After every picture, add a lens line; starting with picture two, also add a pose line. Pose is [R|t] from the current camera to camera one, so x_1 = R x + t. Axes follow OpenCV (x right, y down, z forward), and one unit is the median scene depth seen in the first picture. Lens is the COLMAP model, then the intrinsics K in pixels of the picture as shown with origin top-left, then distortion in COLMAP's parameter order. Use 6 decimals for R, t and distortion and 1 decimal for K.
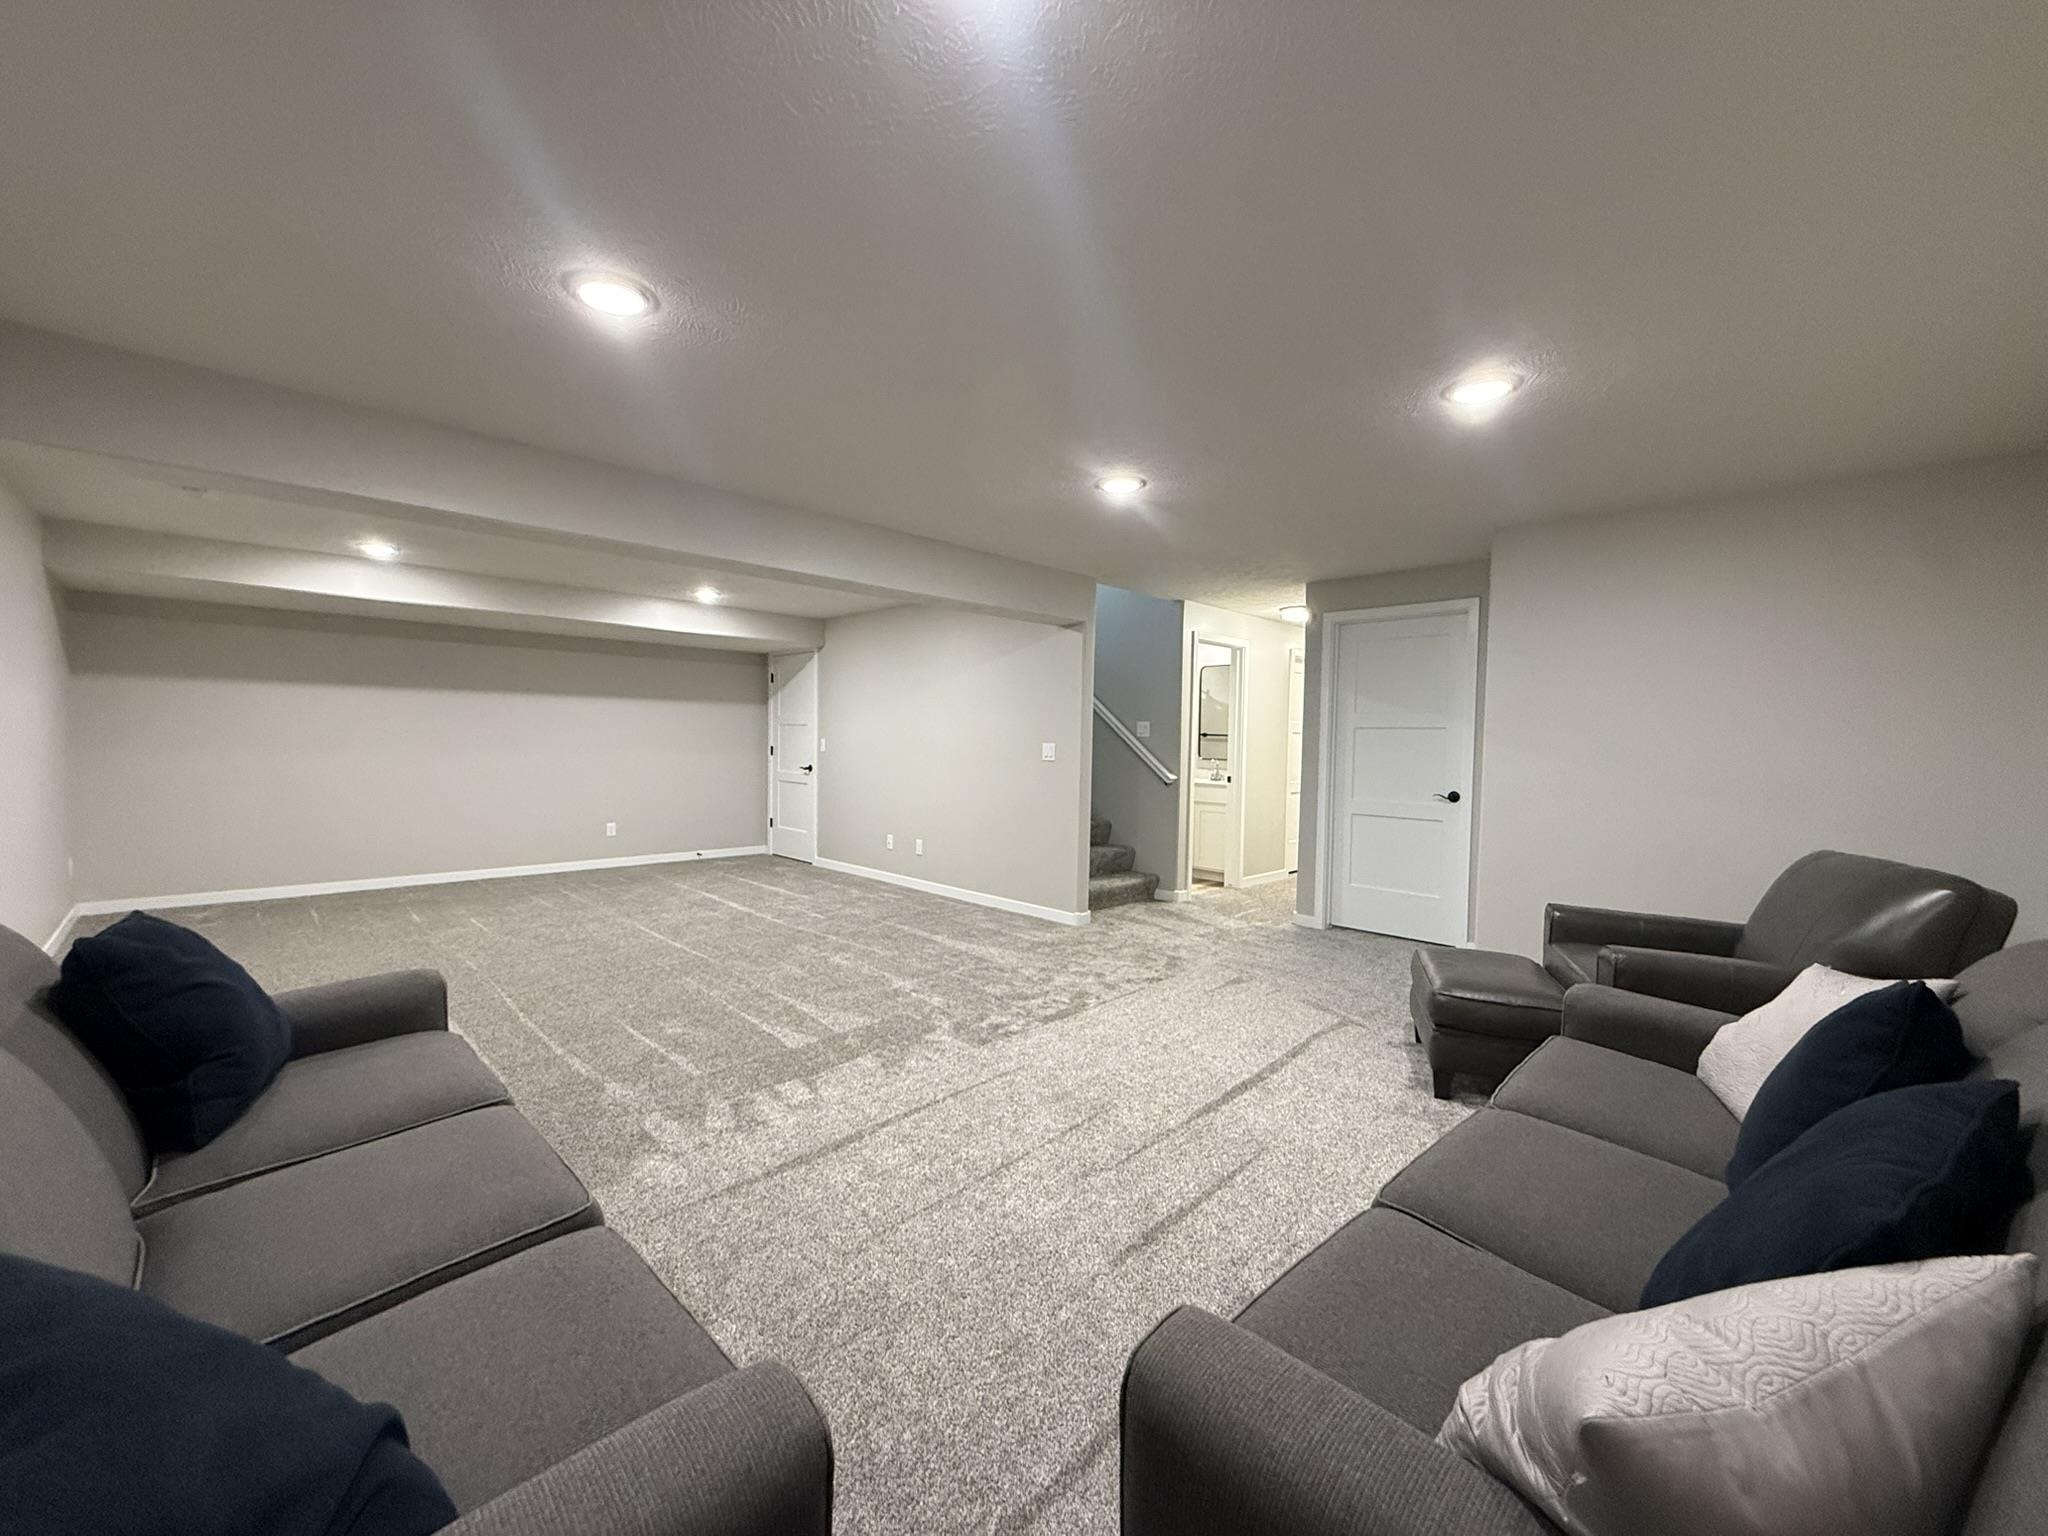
lens RADIAL K [[813.4, 0, 1014.4], [0, 813.4, 776.4], [0, 0, 1]] dist [-0.000040, -0.000182]
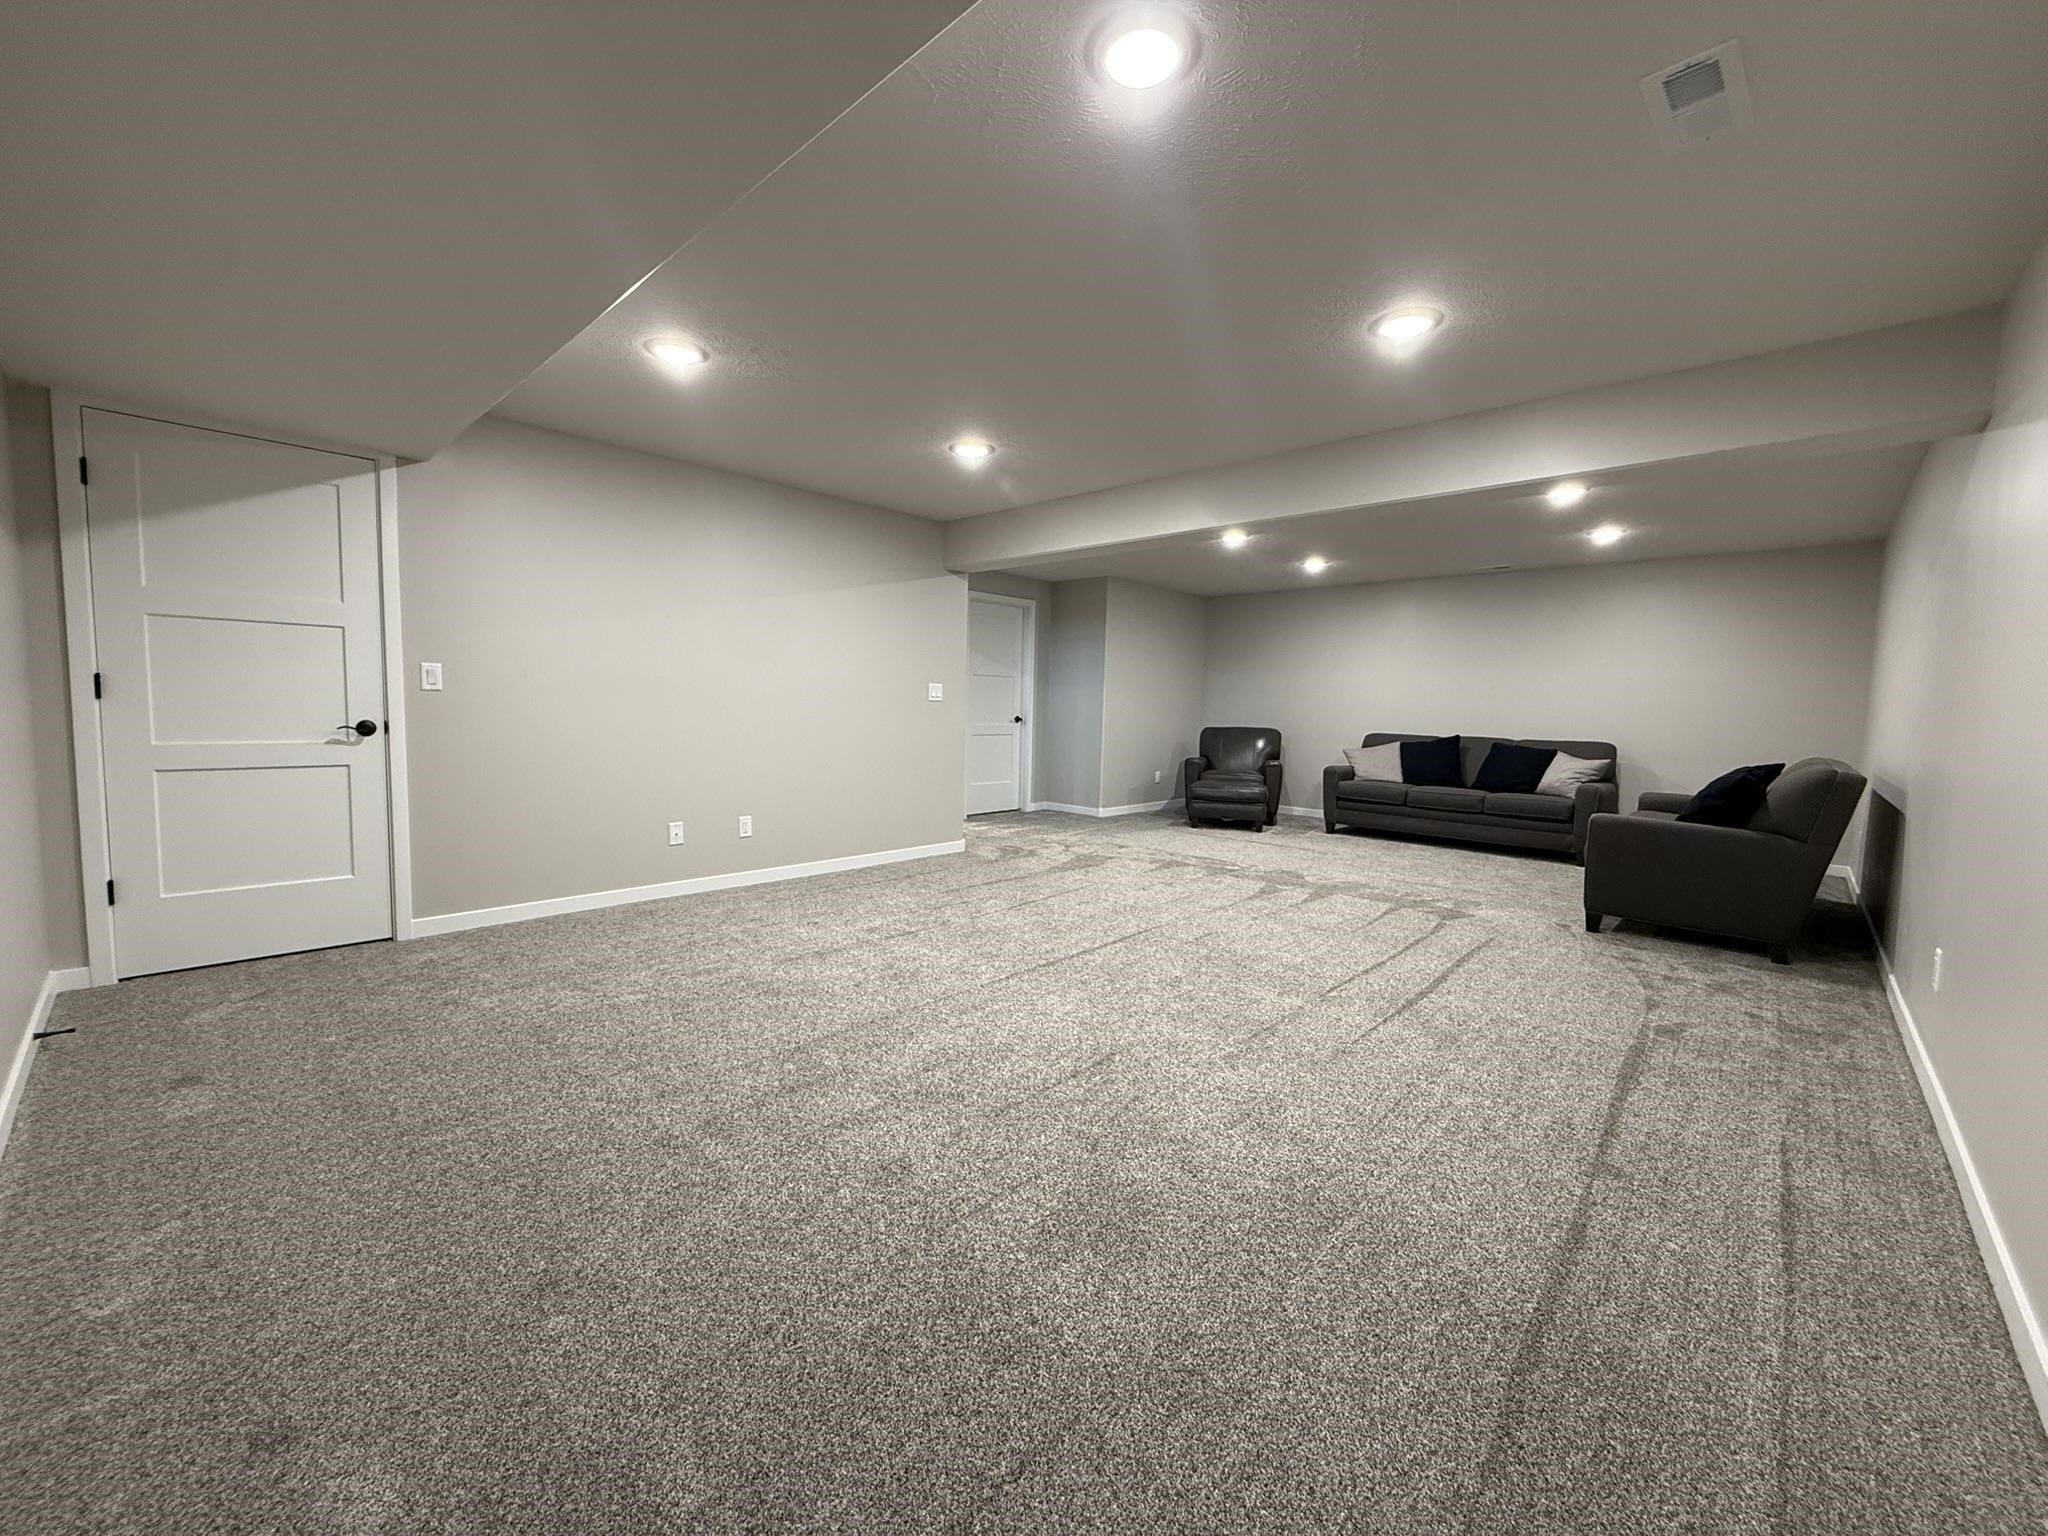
lens RADIAL K [[813.4, 0, 1020.9], [0, 813.4, 761.5], [0, 0, 1]] dist [-0.000040, -0.000182]
pose [[-0.037374, -0.087084, 0.995500, -0.985391], [0.024131, 0.995827, 0.088018, -0.030587], [-0.999010, 0.027312, -0.035117, 0.931869]]
